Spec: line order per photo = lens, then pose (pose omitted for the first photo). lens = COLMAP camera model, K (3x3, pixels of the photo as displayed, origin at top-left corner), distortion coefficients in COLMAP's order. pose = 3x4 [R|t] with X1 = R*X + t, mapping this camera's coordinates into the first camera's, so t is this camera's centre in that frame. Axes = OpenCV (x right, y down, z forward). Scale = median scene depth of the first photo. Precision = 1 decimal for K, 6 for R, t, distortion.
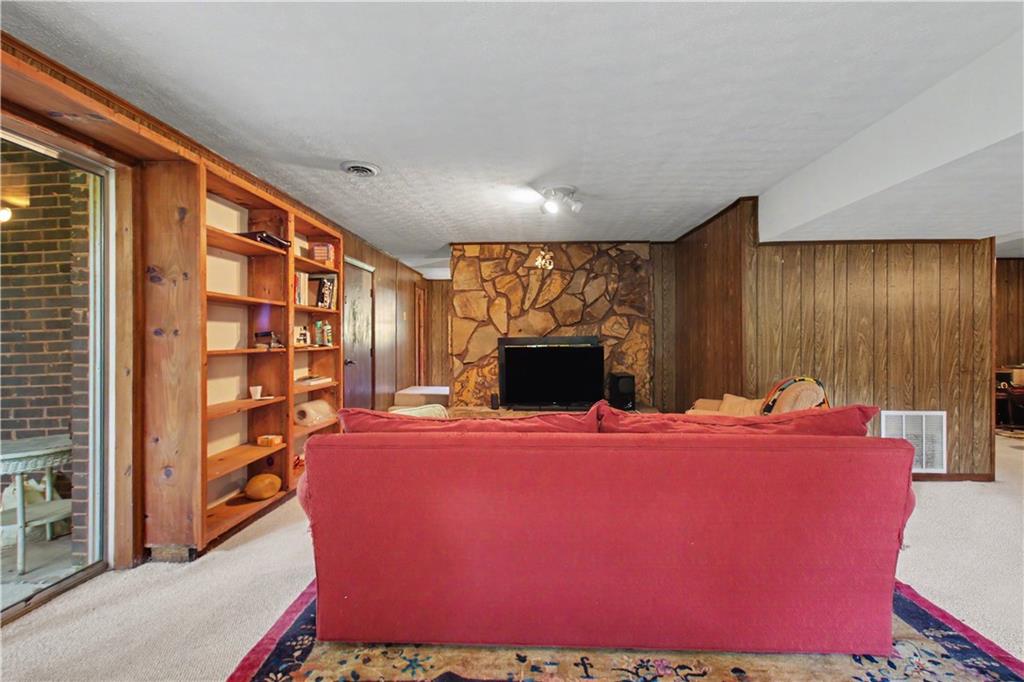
lens RADIAL K [[494.8, 0, 507.4], [0, 494.8, 335.8], [0, 0, 1]] dist [0.002975, 0.000368]
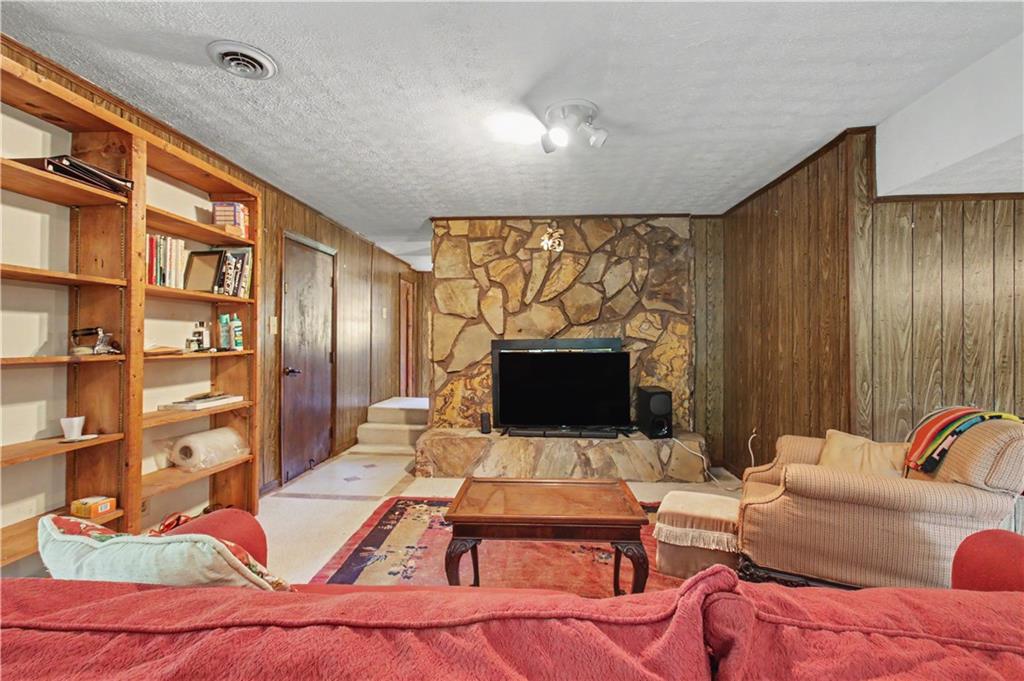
lens RADIAL K [[494.8, 0, 507.4], [0, 494.8, 335.3], [0, 0, 1]] dist [0.002975, 0.000368]
pose [[0.999682, 0.005665, -0.024556, 0.034690], [-0.005777, 0.999973, -0.004475, 0.000532], [0.024530, 0.004616, 0.999688, 0.315581]]
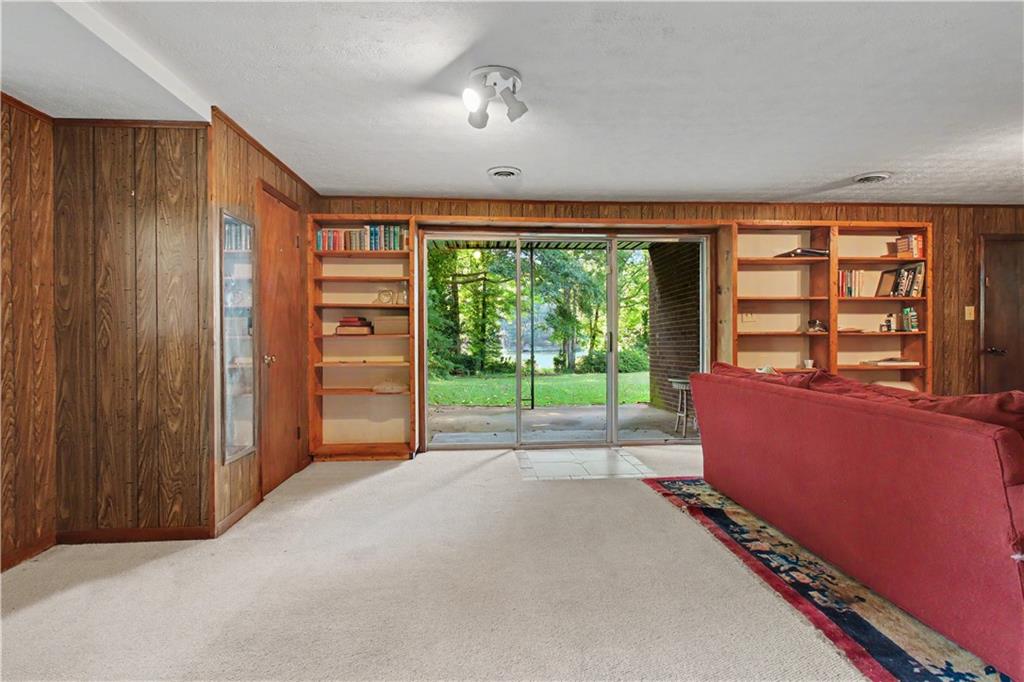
lens RADIAL K [[494.8, 0, 507.4], [0, 494.8, 335.8], [0, 0, 1]] dist [0.002975, 0.000368]
pose [[0.111304, 0.008975, -0.993746, 0.601627], [0.010002, 0.999898, 0.010150, 0.010795], [0.993736, -0.011070, 0.111203, 0.015035]]
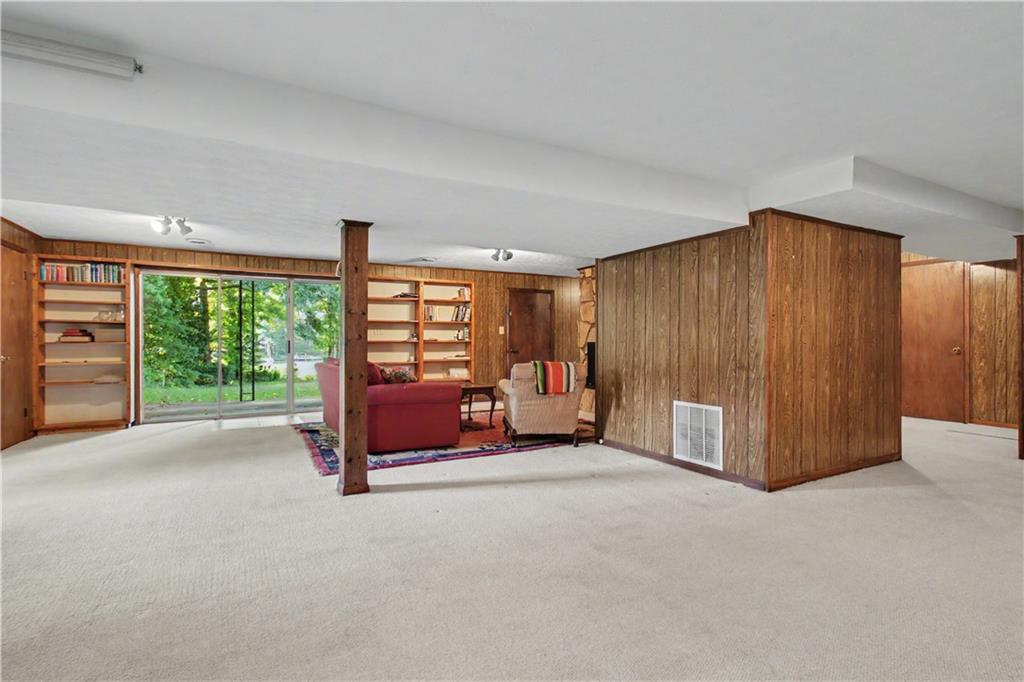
lens RADIAL K [[490.6, 0, 512.0], [0, 490.6, 341.0], [0, 0, 1]] dist [0.004586, 0.000831]
pose [[0.524713, 0.002782, -0.851275, 1.388404], [0.006988, 0.999947, 0.007575, 0.010738], [0.851251, -0.009923, 0.524665, 0.134018]]
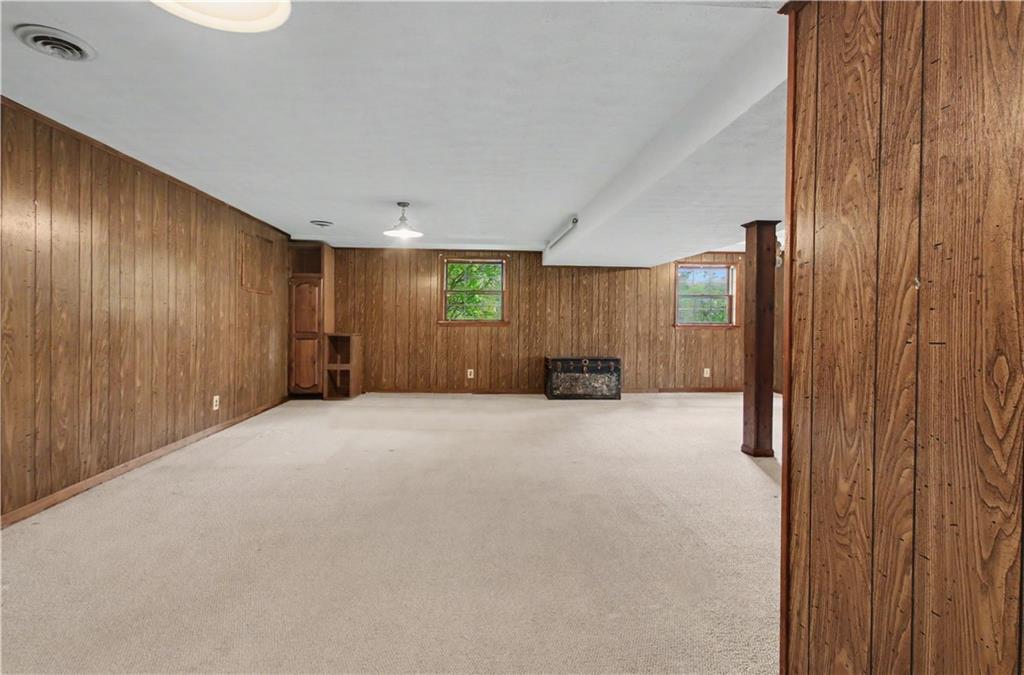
lens RADIAL K [[490.4, 0, 513.5], [0, 490.4, 327.3], [0, 0, 1]] dist [-0.000174, 0.000032]
pose [[-0.988820, -0.005853, -0.149001, 1.160938], [-0.007374, 0.999926, 0.009658, 0.016182], [0.148934, 0.010649, -0.988790, 1.189223]]
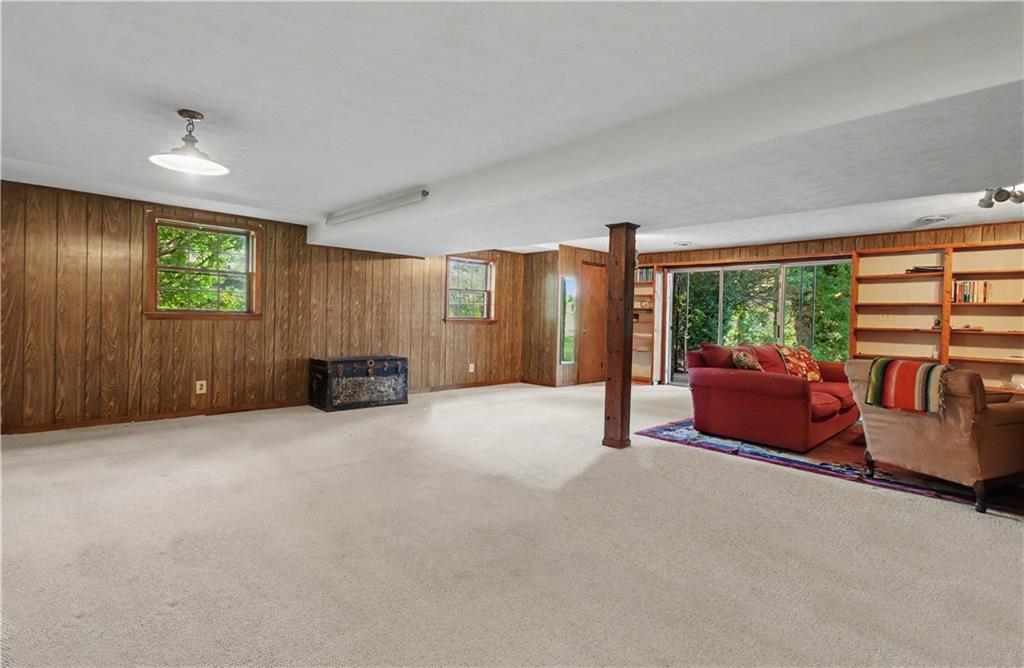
lens RADIAL K [[485.0, 0, 510.5], [0, 485.0, 326.5], [0, 0, 1]] dist [0.000497, 0.000273]
pose [[-0.677160, -0.003637, -0.735827, 1.416154], [-0.019120, 0.999737, 0.012655, 0.017496], [0.735587, 0.022639, -0.677051, 0.832768]]
